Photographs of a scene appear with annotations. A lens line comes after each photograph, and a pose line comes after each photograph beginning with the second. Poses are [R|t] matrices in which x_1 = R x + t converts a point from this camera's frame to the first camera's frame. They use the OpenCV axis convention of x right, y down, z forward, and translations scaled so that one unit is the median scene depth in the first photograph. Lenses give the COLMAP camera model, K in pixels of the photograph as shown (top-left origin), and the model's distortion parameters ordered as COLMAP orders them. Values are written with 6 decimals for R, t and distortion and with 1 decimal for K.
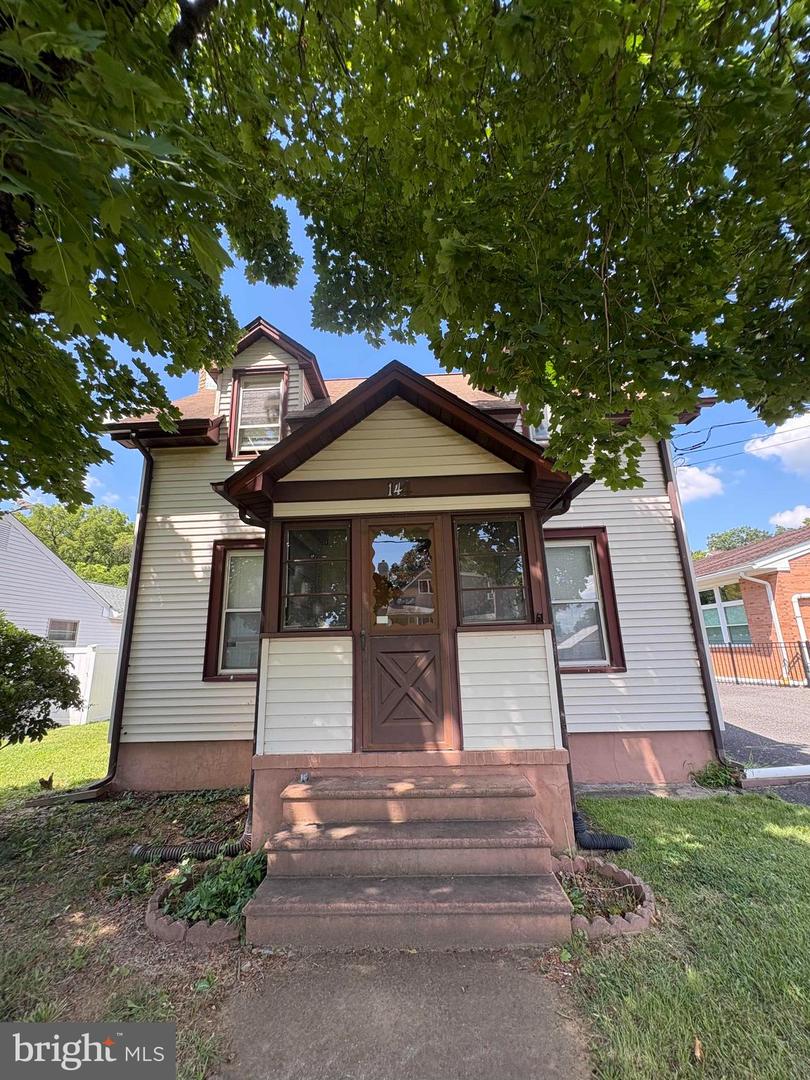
lens RADIAL K [[431.3, 0, 403.9], [0, 431.3, 542.4], [0, 0, 1]] dist [0.002122, 0.000518]
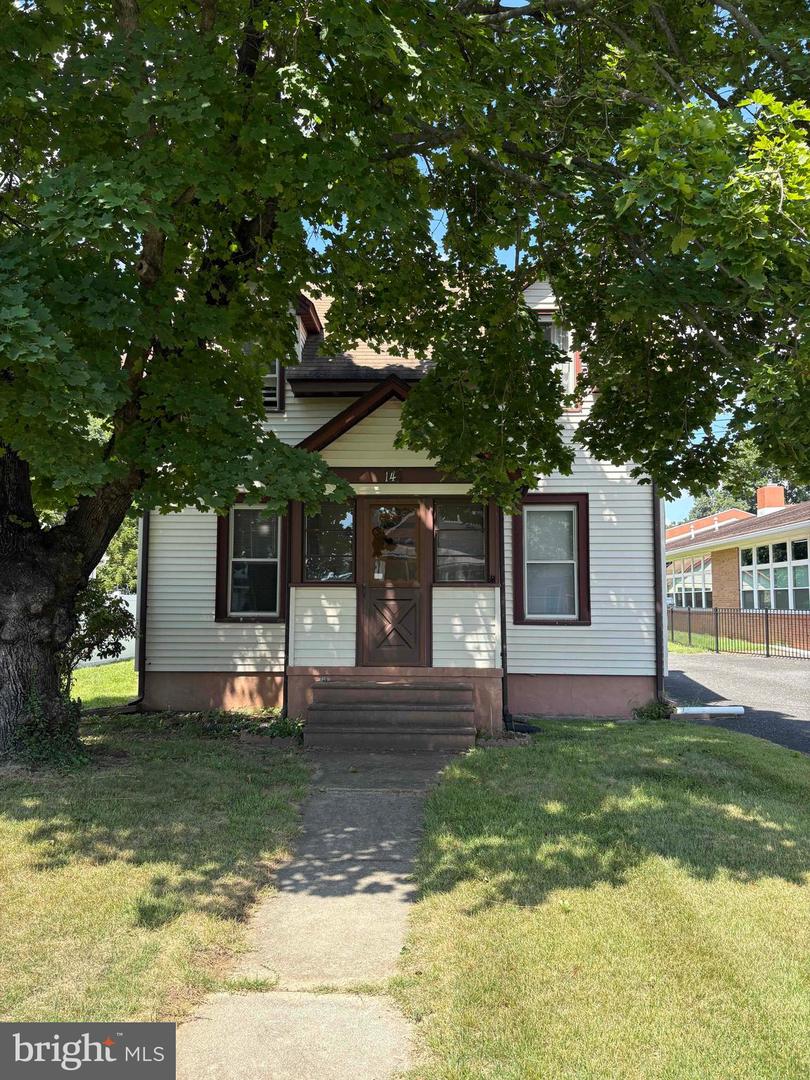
lens RADIAL K [[820.4, 0, 405.7], [0, 820.4, 541.8], [0, 0, 1]] dist [0.000720, -0.000732]
pose [[0.999490, 0.031923, -0.001116, 0.025984], [-0.031331, 0.986563, 0.160349, -0.253720], [0.006220, -0.160232, 0.987060, -1.126529]]
